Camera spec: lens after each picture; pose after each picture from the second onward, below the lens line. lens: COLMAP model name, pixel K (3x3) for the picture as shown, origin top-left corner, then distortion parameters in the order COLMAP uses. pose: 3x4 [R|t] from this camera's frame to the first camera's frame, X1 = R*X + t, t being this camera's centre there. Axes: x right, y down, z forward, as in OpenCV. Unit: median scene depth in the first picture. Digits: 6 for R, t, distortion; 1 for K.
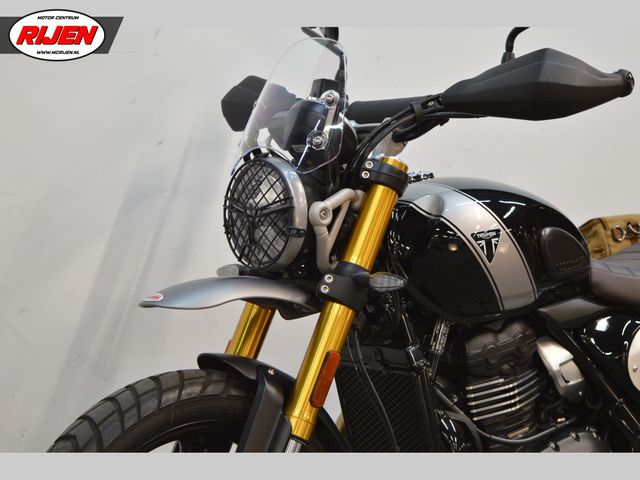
lens RADIAL K [[1462.2, 0, 320.4], [0, 1462.2, 243.5], [0, 0, 1]] dist [0.123376, 0.000000]
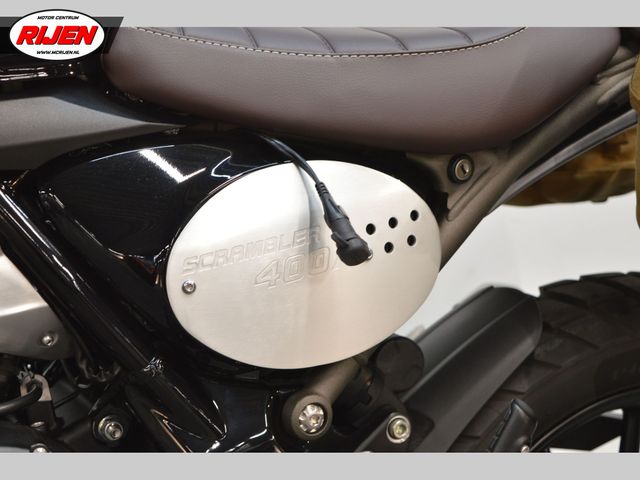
lens RADIAL K [[1462.2, 0, 322.1], [0, 1462.2, 236.5], [0, 0, 1]] dist [0.123376, 0.000000]
pose [[0.960760, 0.063671, -0.269973, 0.387365], [-0.034977, 0.993338, 0.109796, 0.033117], [0.275165, -0.096045, 0.956587, 0.721232]]
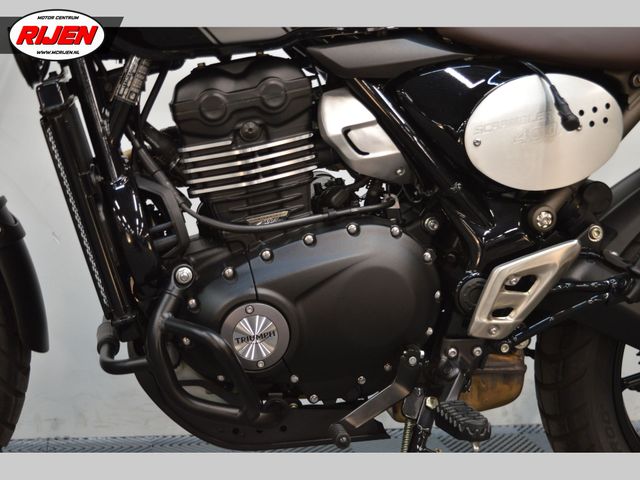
lens RADIAL K [[994.1, 0, 324.4], [0, 994.1, 237.0], [0, 0, 1]] dist [-0.030158, 0.000000]
pose [[0.873929, 0.102820, -0.475053, 0.419407], [-0.021257, 0.984519, 0.173982, 0.055207], [0.485588, -0.141950, 0.862586, 0.619379]]
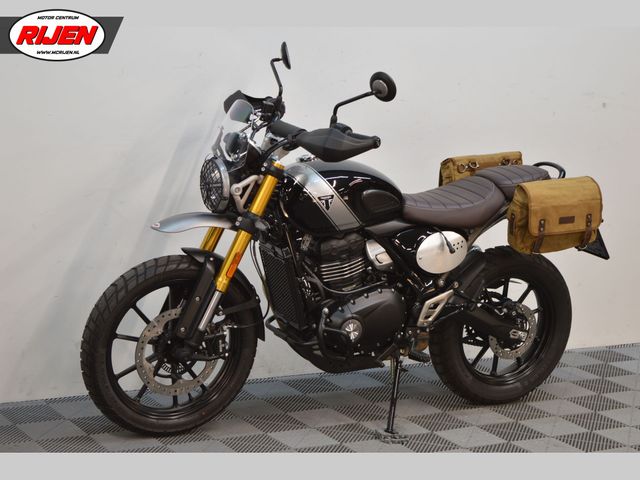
lens RADIAL K [[1462.2, 0, 322.8], [0, 1462.2, 239.6], [0, 0, 1]] dist [0.123376, 0.000000]
pose [[0.977120, 0.092067, -0.191731, 0.508567], [-0.048182, 0.973838, 0.222075, -0.404777], [0.207161, -0.207756, 0.955993, -0.978248]]
